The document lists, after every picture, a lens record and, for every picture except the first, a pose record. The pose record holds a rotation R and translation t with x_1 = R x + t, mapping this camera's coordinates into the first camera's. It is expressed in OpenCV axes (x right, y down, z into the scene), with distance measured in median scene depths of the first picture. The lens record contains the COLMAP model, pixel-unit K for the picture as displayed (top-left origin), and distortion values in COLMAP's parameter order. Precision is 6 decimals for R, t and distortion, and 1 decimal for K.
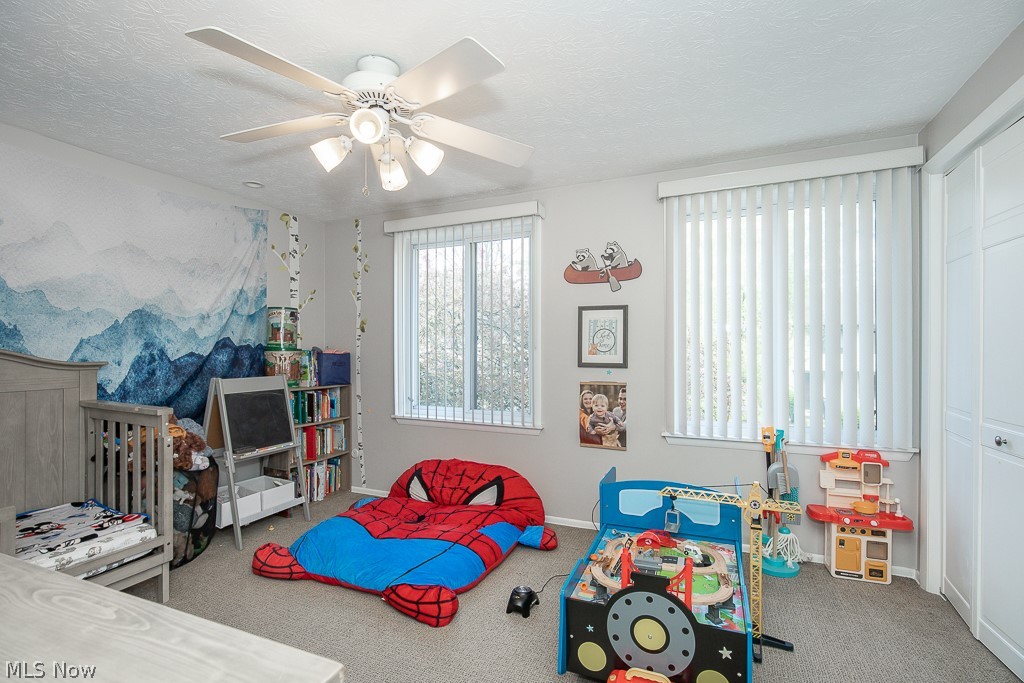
lens RADIAL K [[474.0, 0, 512.9], [0, 474.0, 344.3], [0, 0, 1]] dist [-0.015856, 0.003354]
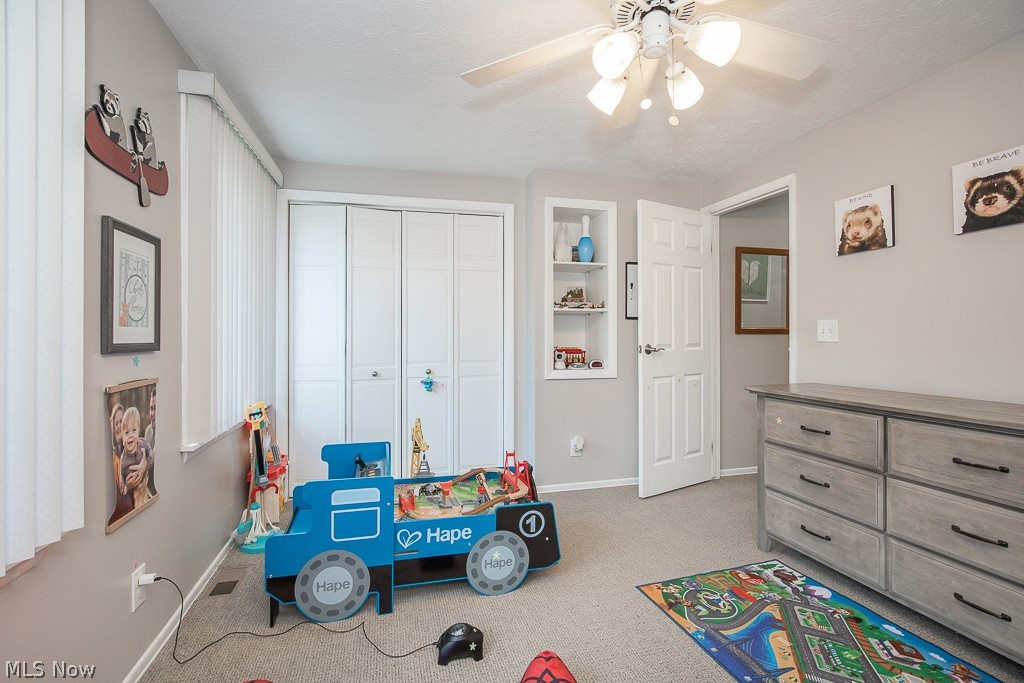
lens RADIAL K [[474.0, 0, 511.3], [0, 474.0, 335.2], [0, 0, 1]] dist [-0.015856, 0.003354]
pose [[-0.612861, -0.002104, 0.790188, -0.444746], [-0.002672, 0.999996, 0.000591, 0.029407], [-0.790186, -0.001749, -0.612864, 0.991175]]
